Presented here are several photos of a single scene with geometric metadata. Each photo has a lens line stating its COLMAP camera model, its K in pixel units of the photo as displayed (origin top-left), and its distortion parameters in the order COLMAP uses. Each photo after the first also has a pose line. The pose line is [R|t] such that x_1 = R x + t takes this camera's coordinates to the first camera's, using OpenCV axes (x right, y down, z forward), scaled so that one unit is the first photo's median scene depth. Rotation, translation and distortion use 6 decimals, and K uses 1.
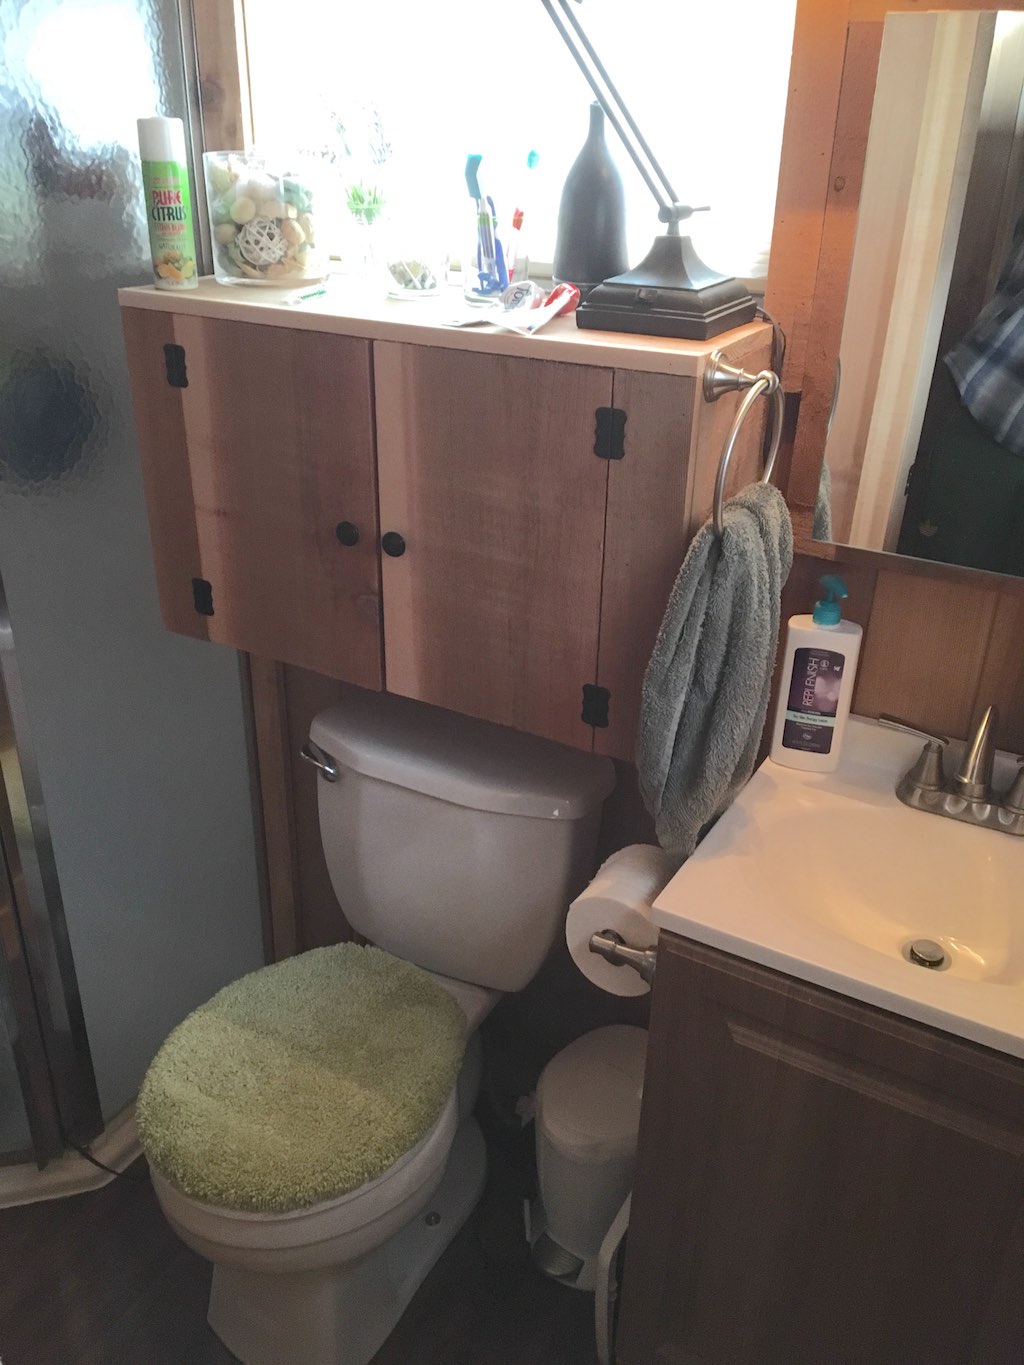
lens RADIAL K [[1141.4, 0, 516.6], [0, 1141.4, 688.6], [0, 0, 1]] dist [0.086055, -0.151747]
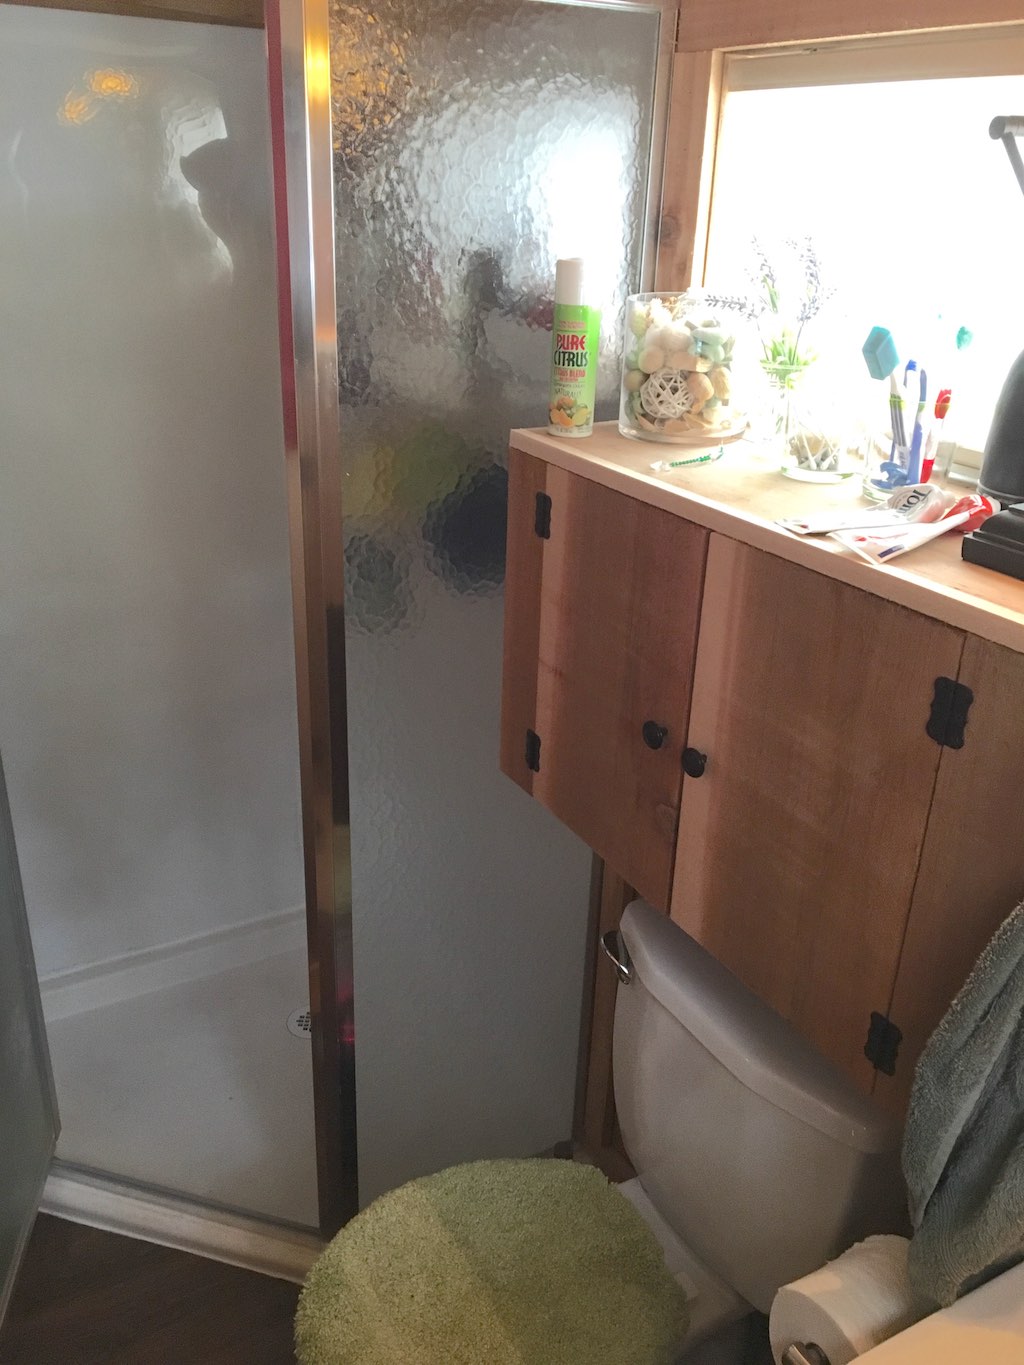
lens RADIAL K [[1141.4, 0, 516.6], [0, 1141.4, 688.6], [0, 0, 1]] dist [0.086055, -0.151747]
pose [[0.855799, 0.220361, -0.468026, 0.154763], [-0.246991, 0.969007, 0.004607, -0.143774], [0.454536, 0.111655, 0.883703, 0.184891]]
